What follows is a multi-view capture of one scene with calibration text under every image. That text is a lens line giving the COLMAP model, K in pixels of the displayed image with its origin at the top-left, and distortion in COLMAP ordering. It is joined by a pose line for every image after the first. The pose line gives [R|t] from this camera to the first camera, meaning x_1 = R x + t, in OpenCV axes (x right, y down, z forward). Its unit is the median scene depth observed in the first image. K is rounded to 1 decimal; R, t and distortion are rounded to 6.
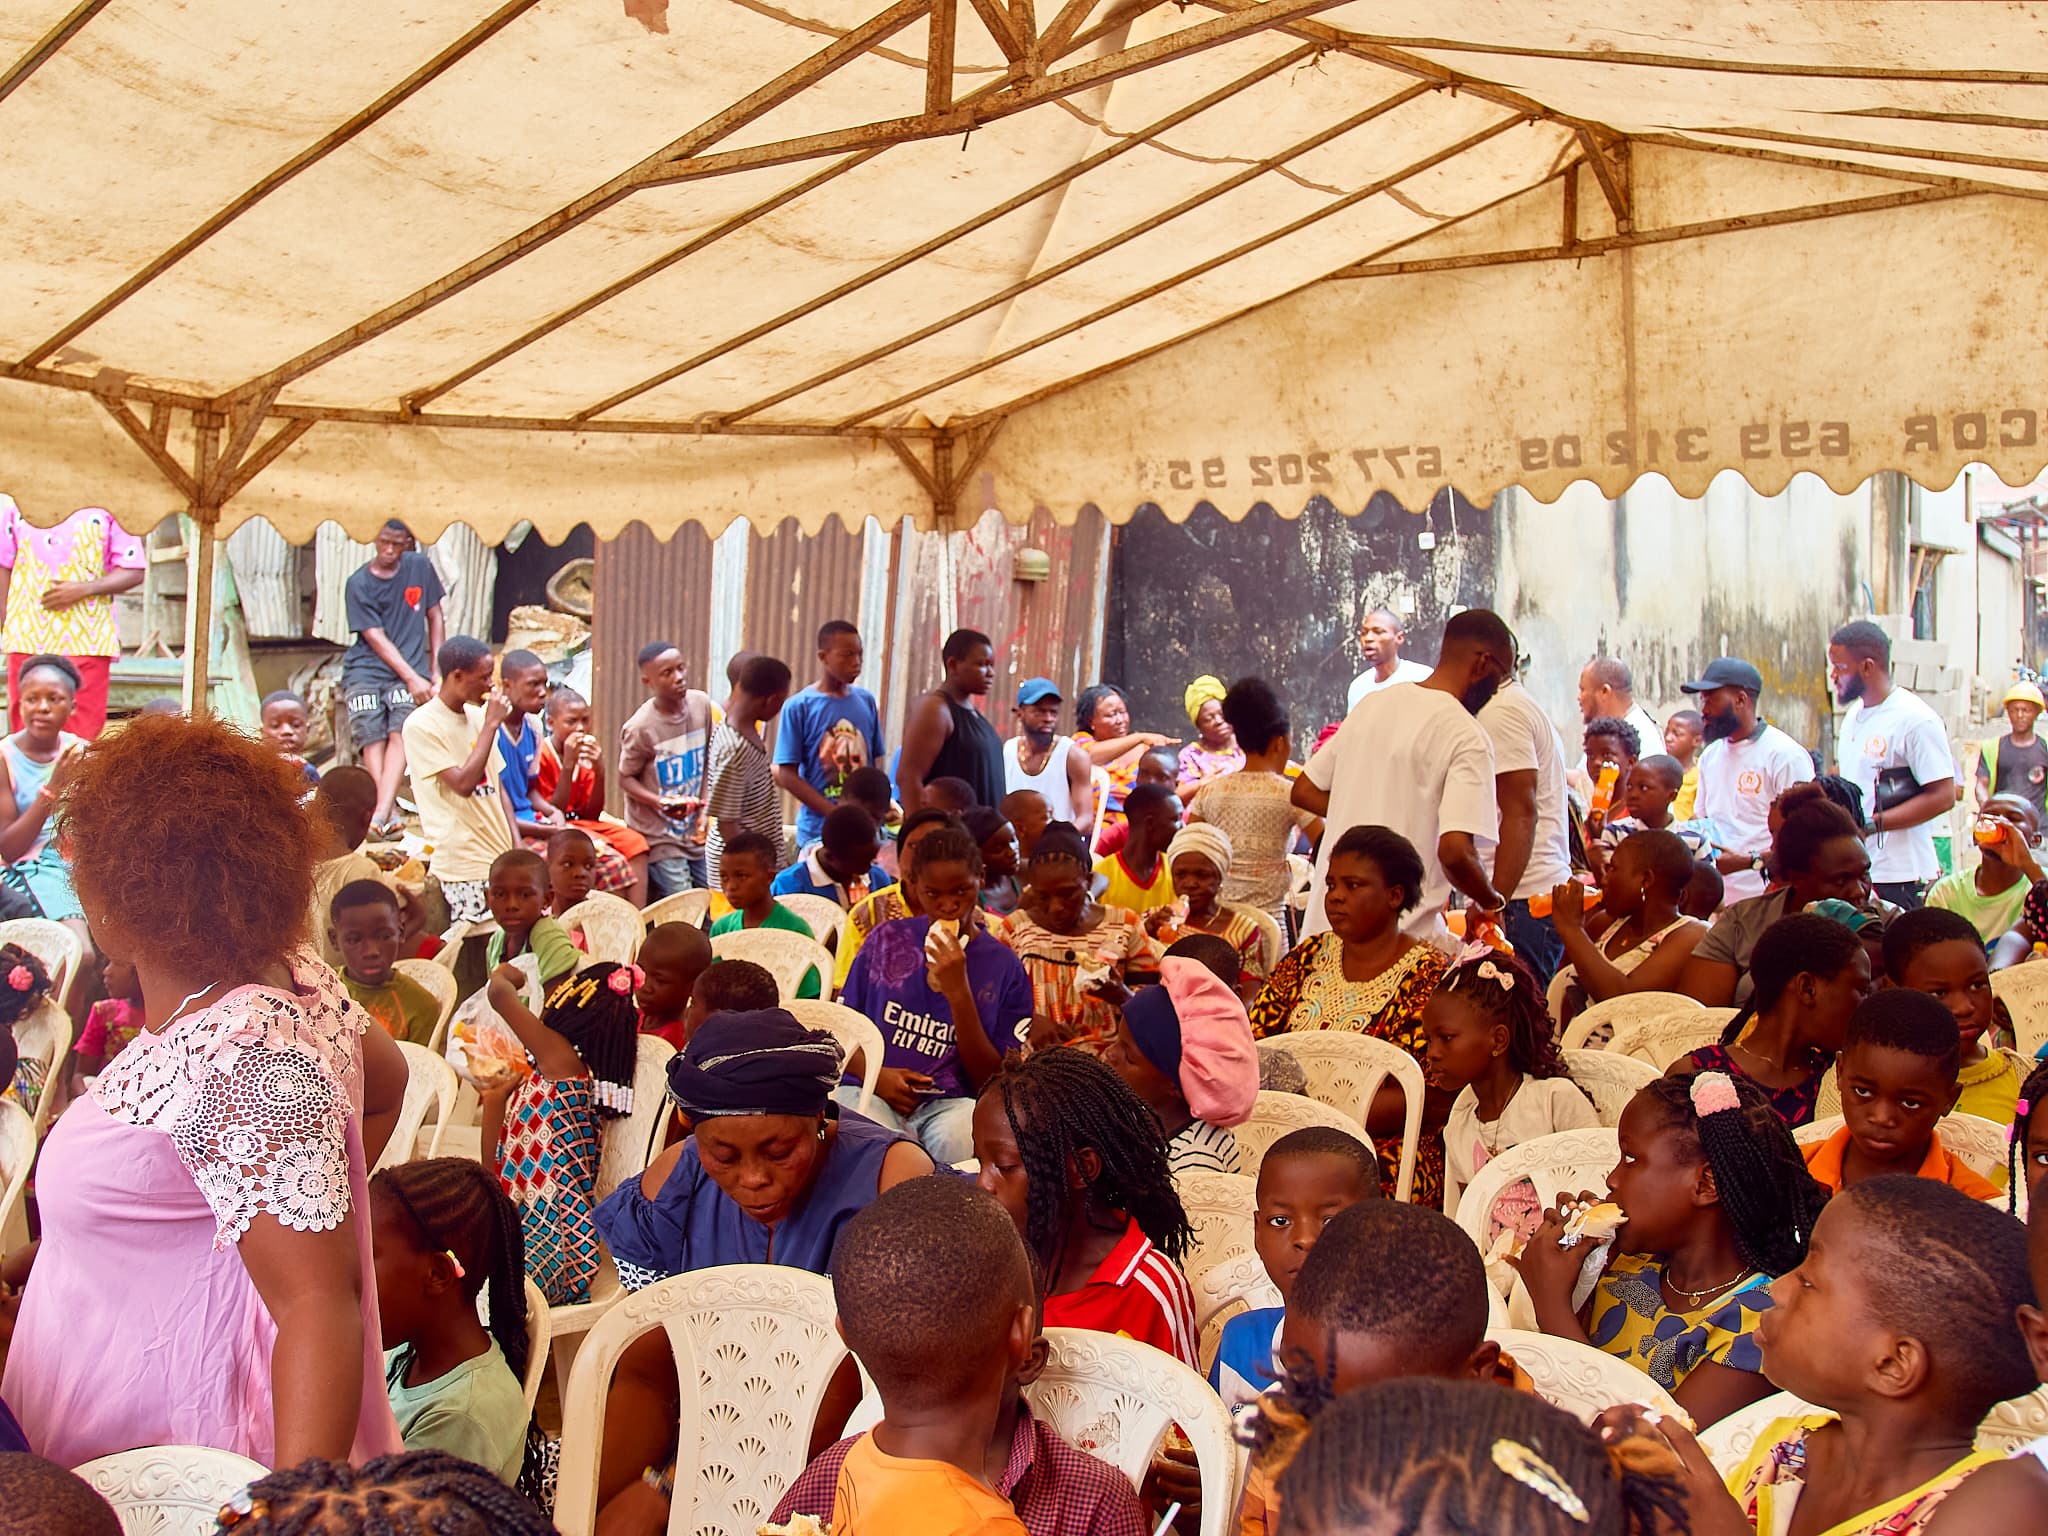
lens RADIAL K [[2328.7, 0, 1015.4], [0, 2328.7, 765.0], [0, 0, 1]] dist [-0.090506, 0.100544]
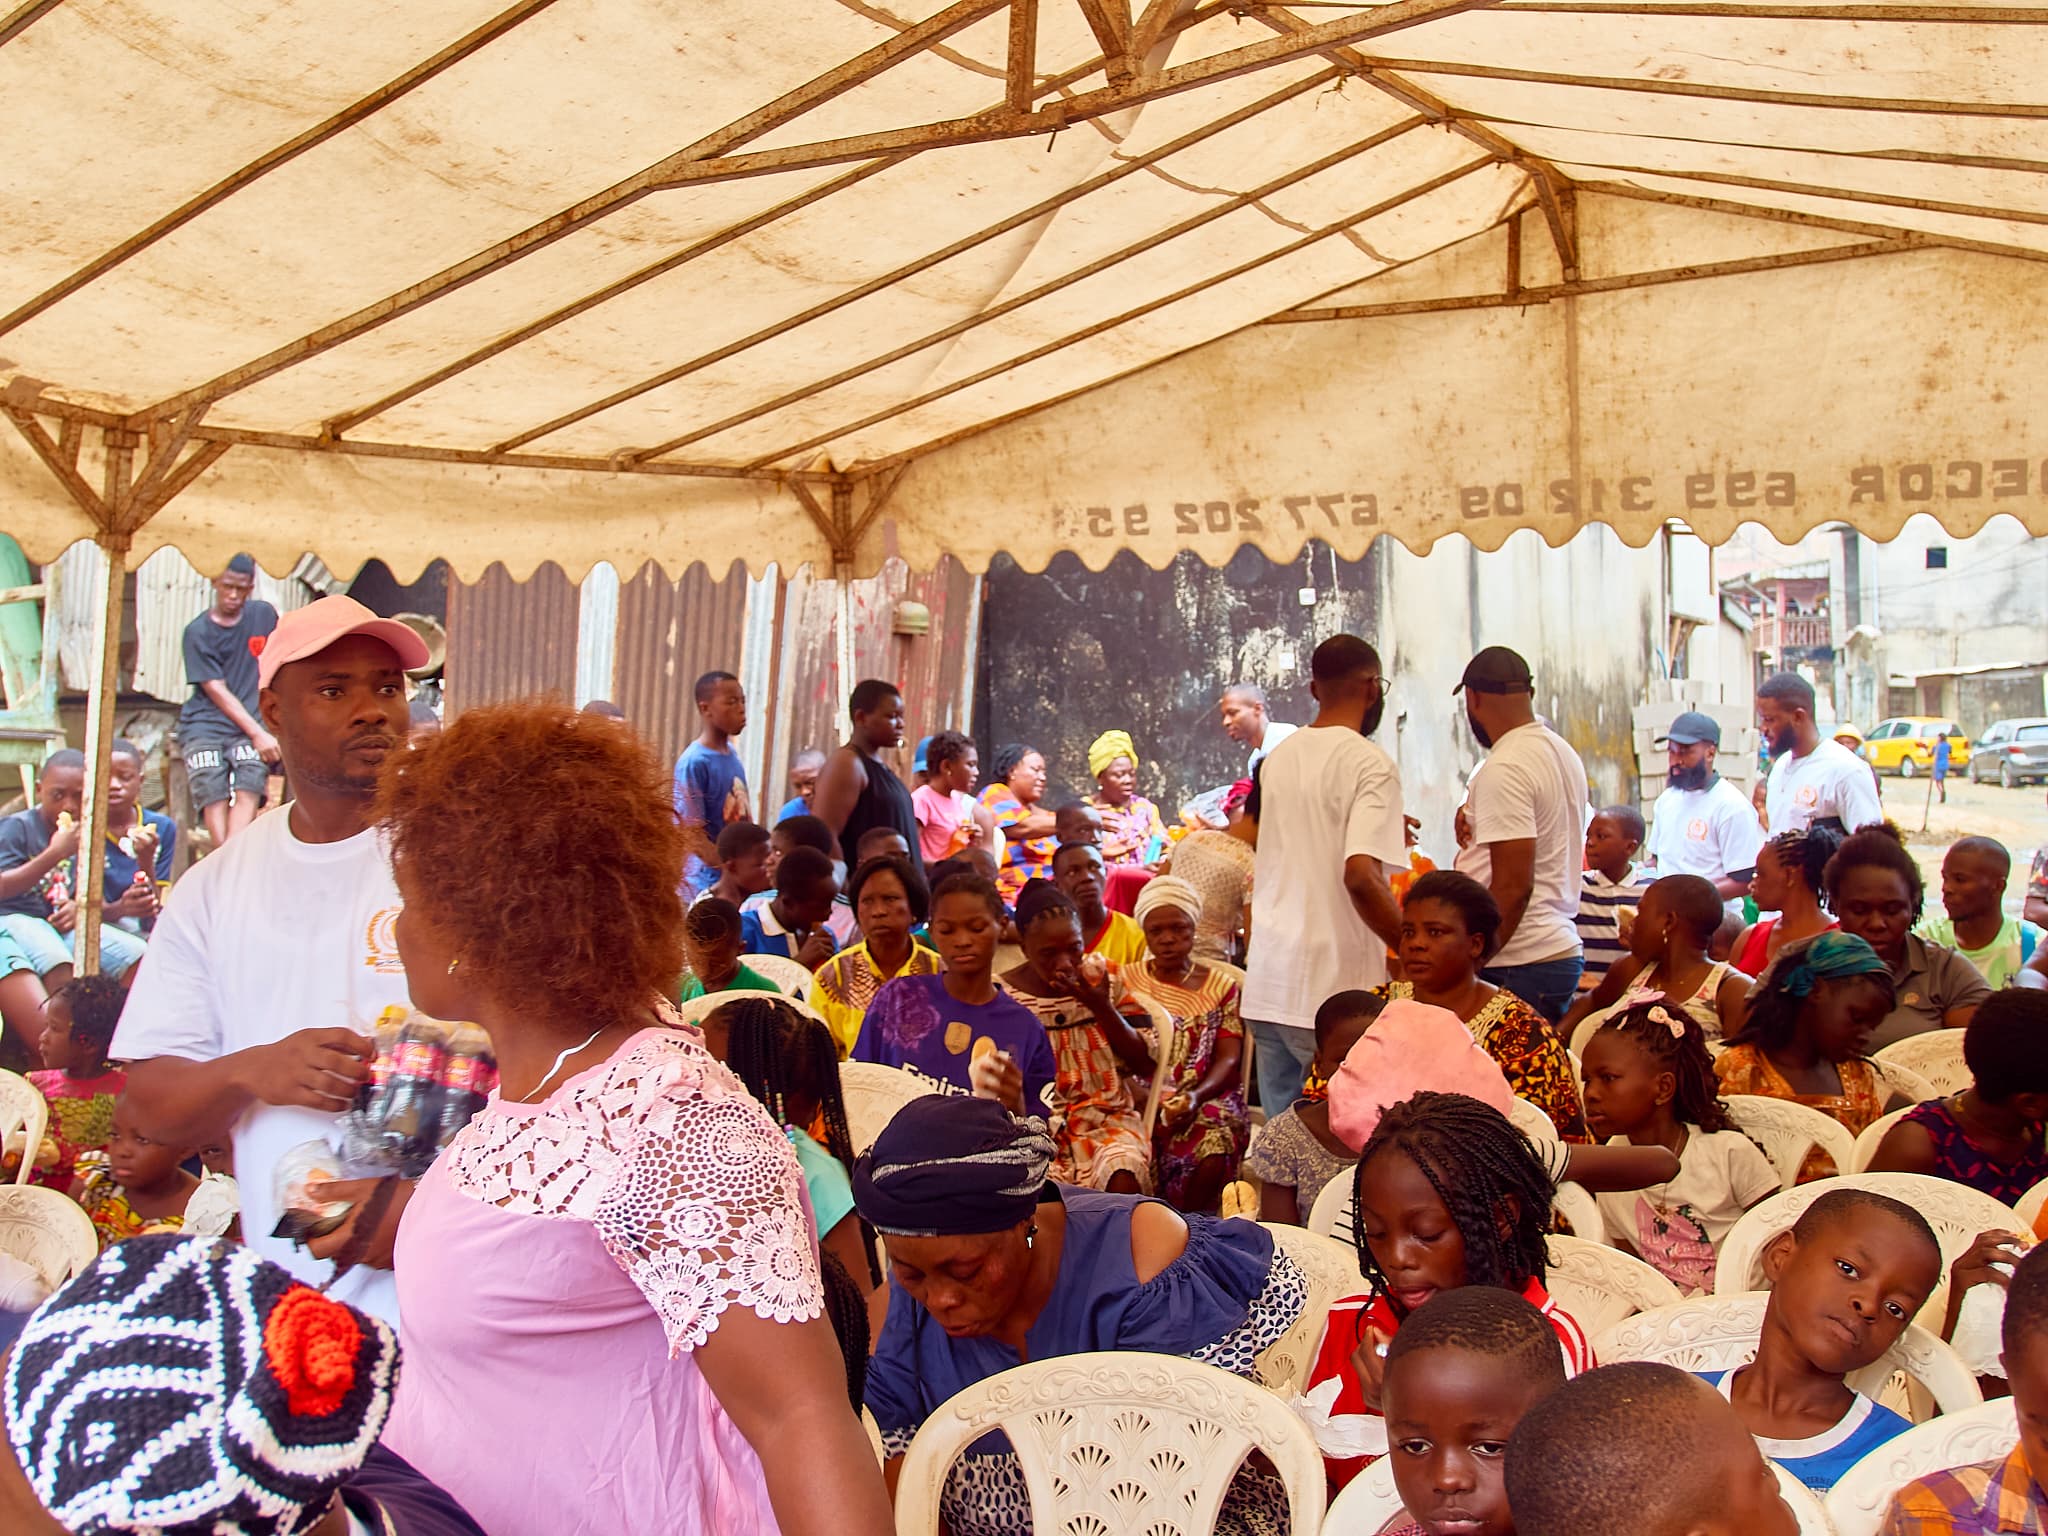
lens RADIAL K [[2322.7, 0, 1027.1], [0, 2322.7, 764.0], [0, 0, 1]] dist [-0.080528, 0.072719]
pose [[0.991771, -0.000898, 0.128018, -0.092659], [0.005048, 0.999472, -0.032091, 0.008198], [-0.127921, 0.032473, 0.991253, 0.047548]]
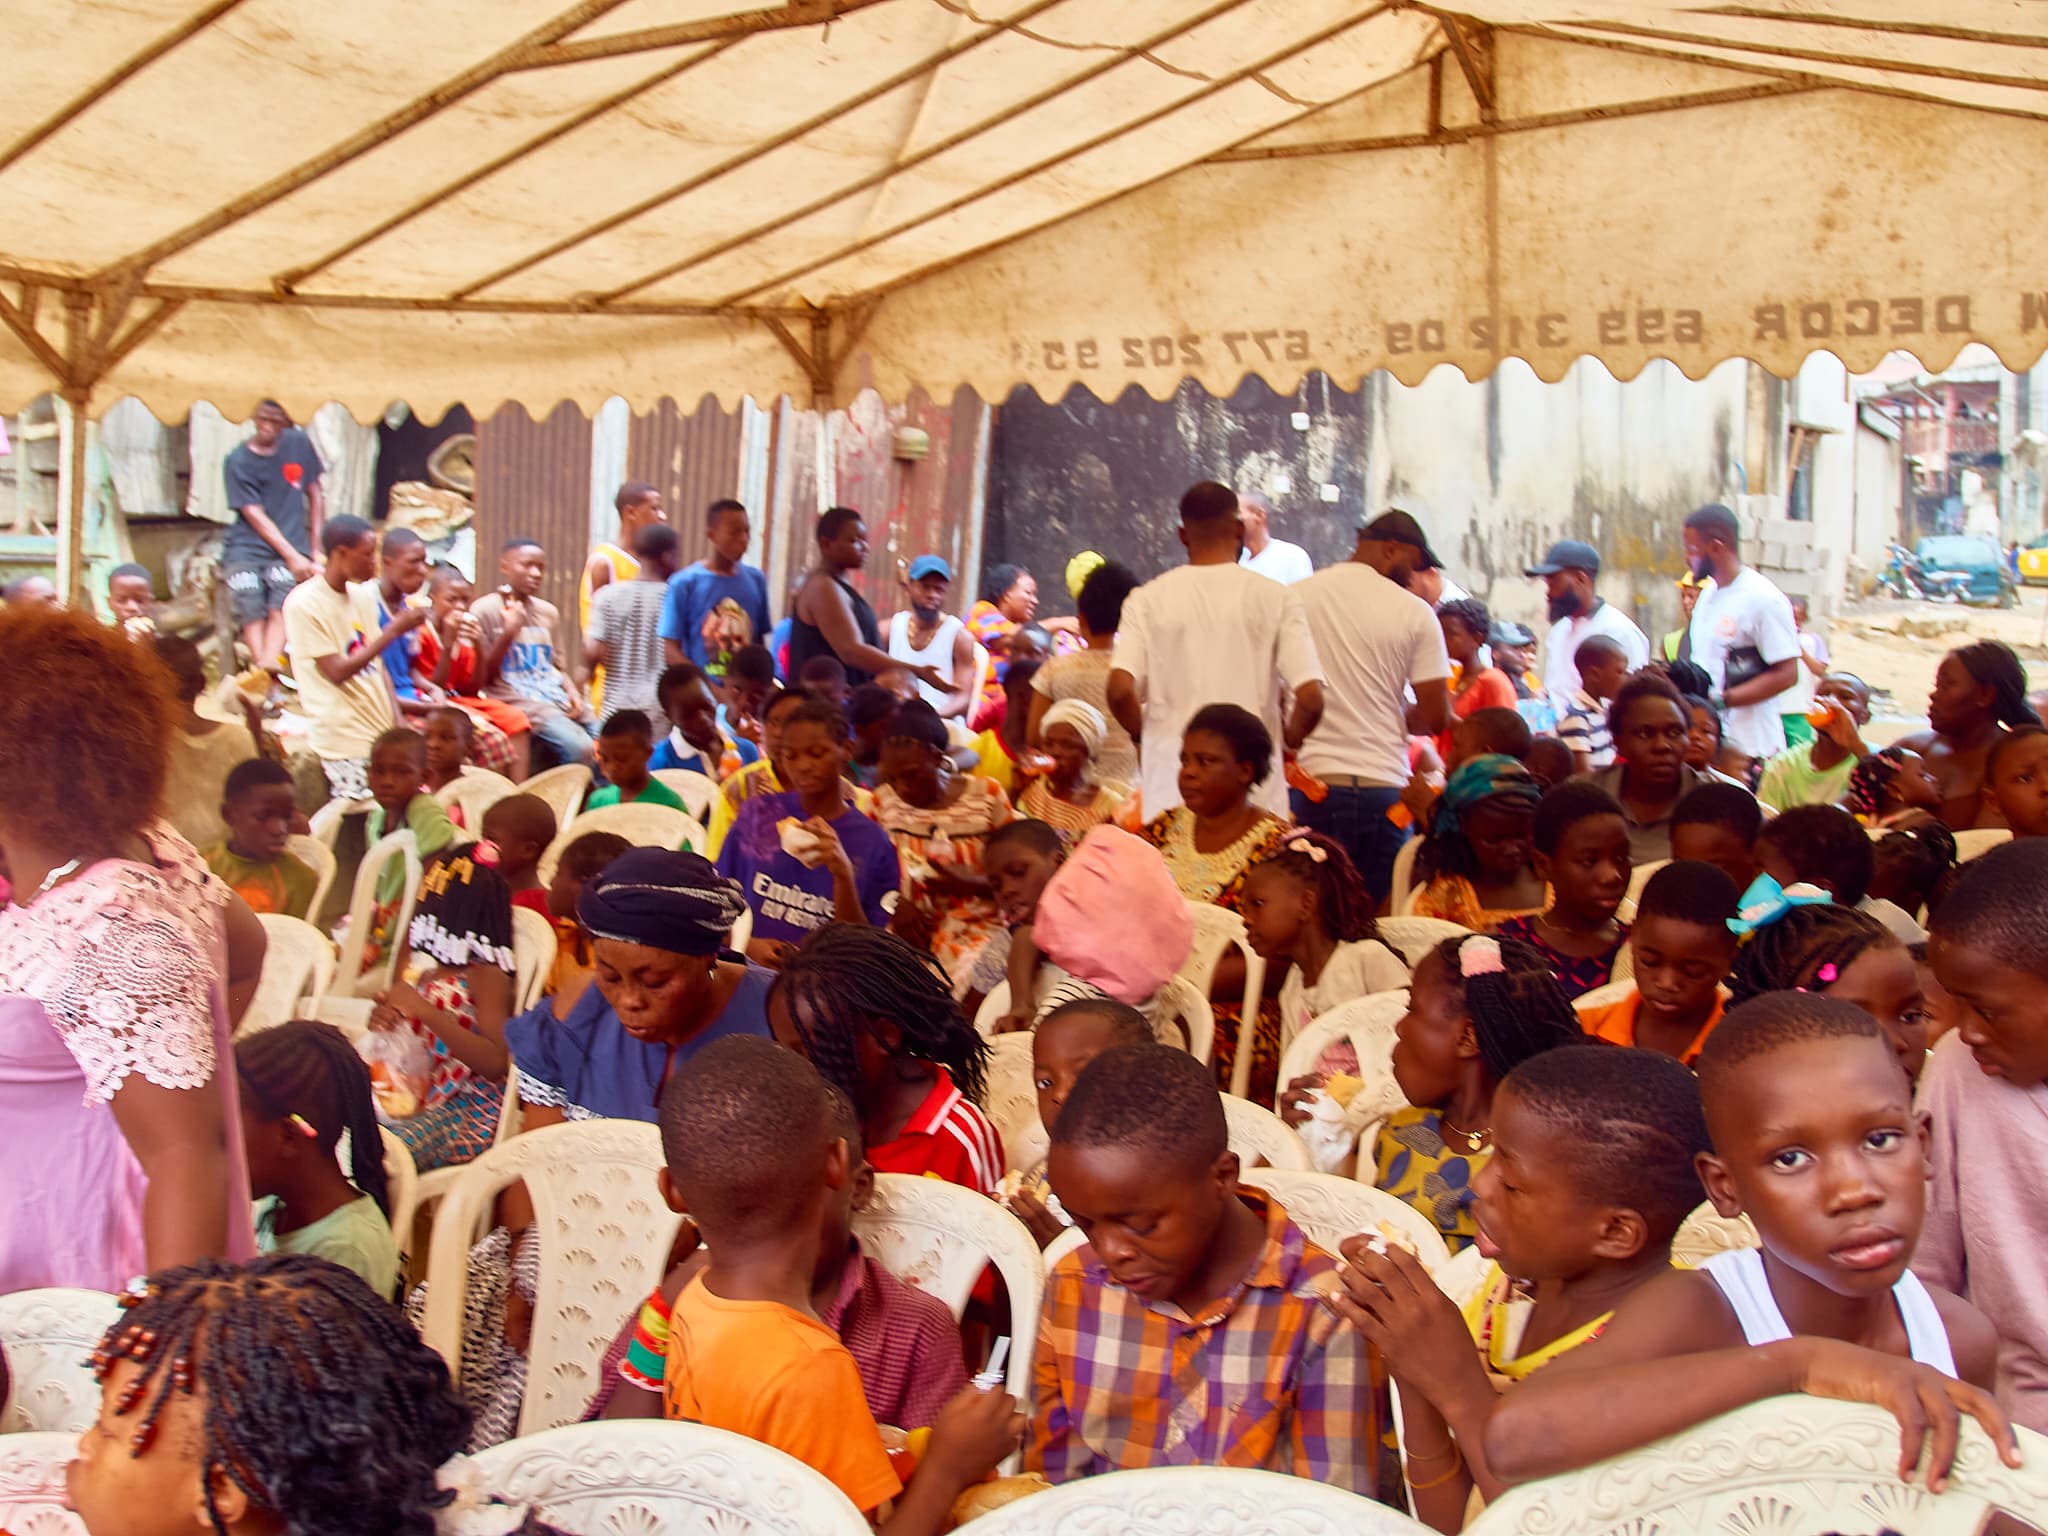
lens RADIAL K [[2328.3, 0, 1024.4], [0, 2328.3, 769.2], [0, 0, 1]] dist [-0.086670, 0.083306]
pose [[0.998837, -0.002205, 0.048157, 0.009710], [-0.000488, 0.998440, 0.055825, -0.001722], [-0.048205, -0.055784, 0.997279, -0.021287]]
